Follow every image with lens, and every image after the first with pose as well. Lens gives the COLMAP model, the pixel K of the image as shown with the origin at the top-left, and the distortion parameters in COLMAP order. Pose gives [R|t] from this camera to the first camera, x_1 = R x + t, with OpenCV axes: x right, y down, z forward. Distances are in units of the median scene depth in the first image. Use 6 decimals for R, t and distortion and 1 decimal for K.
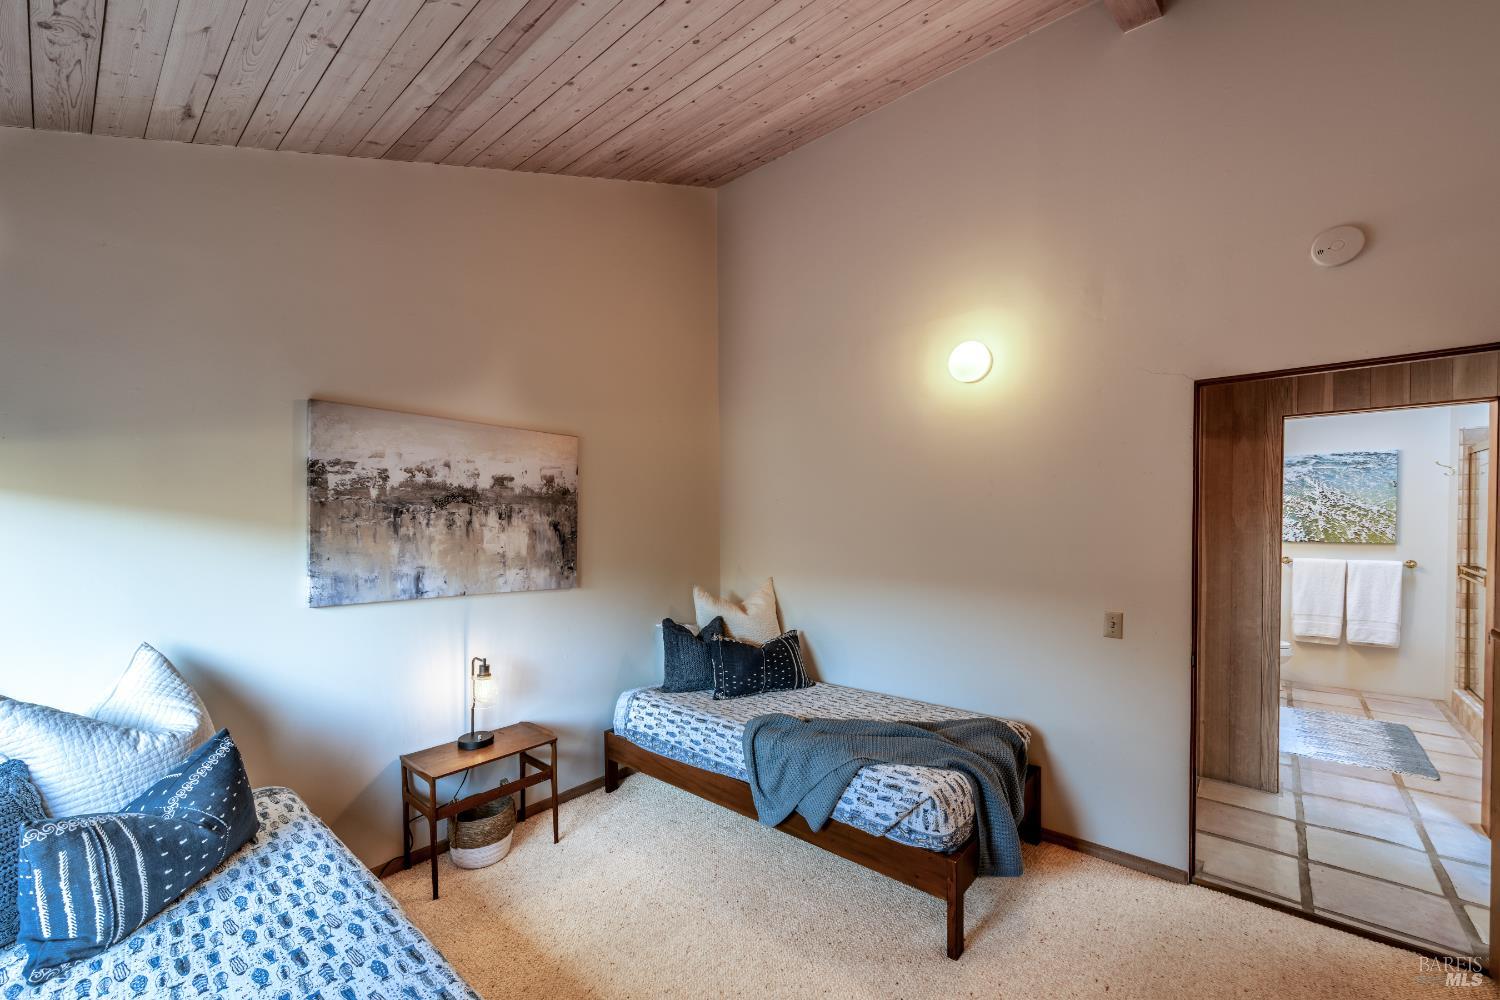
lens RADIAL K [[594.5, 0, 750.9], [0, 594.5, 513.4], [0, 0, 1]] dist [-0.001313, 0.000520]
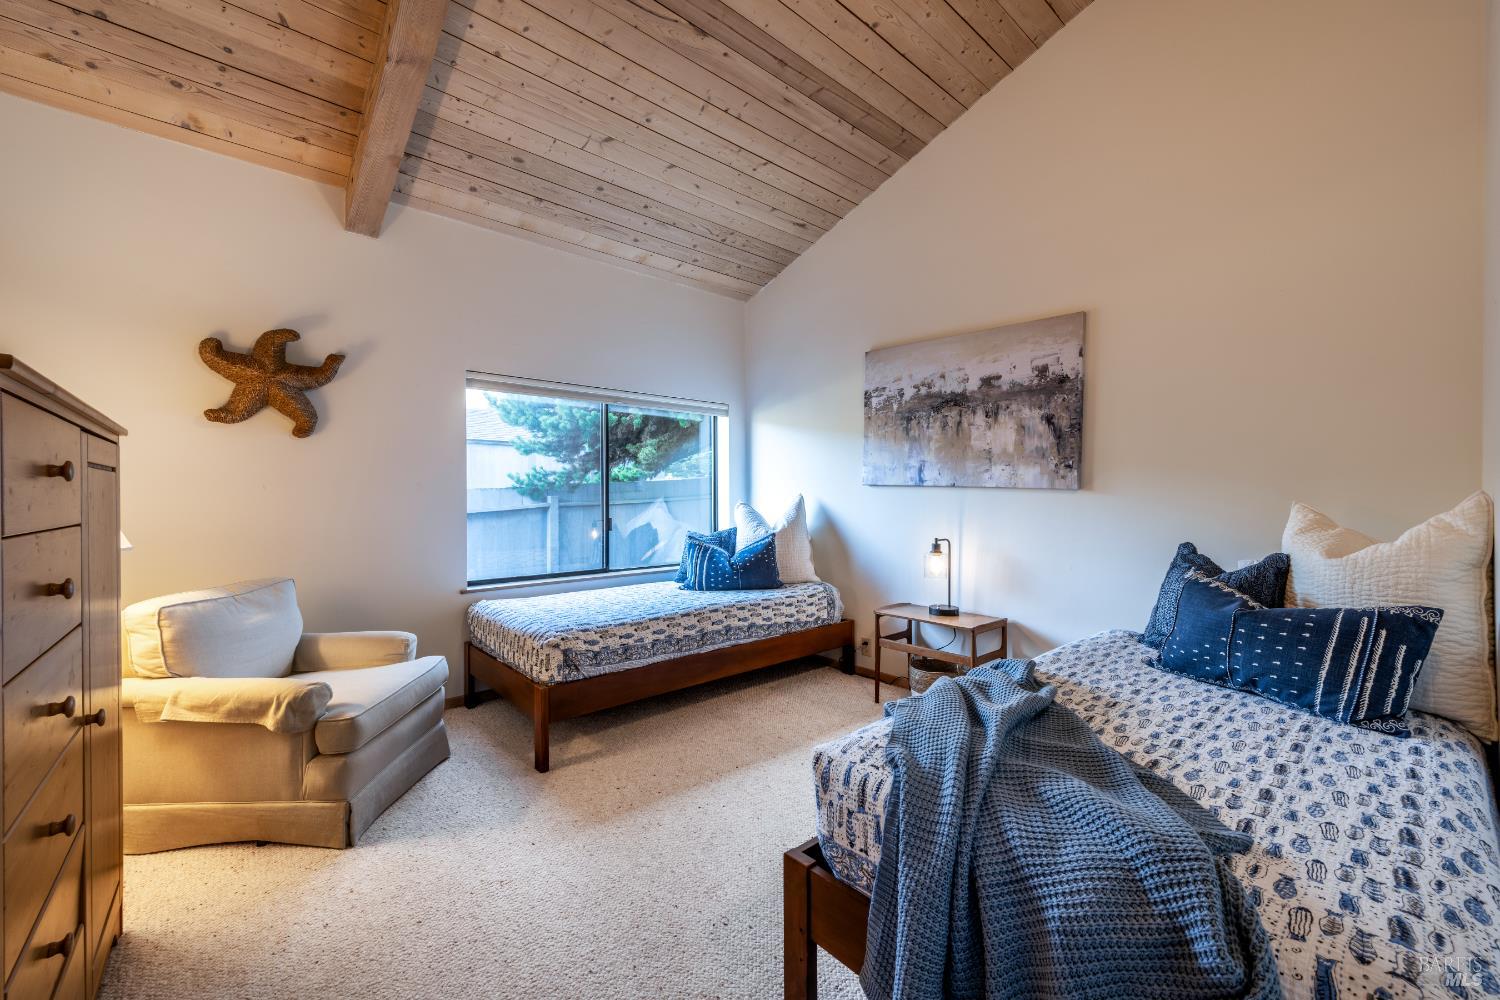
lens RADIAL K [[594.5, 0, 750.0], [0, 594.5, 496.7], [0, 0, 1]] dist [-0.001313, 0.000520]
pose [[-0.123102, -0.003272, -0.992389, 0.685890], [-0.004528, 0.999986, -0.002735, 0.157700], [0.992384, 0.004157, -0.123115, 0.726832]]
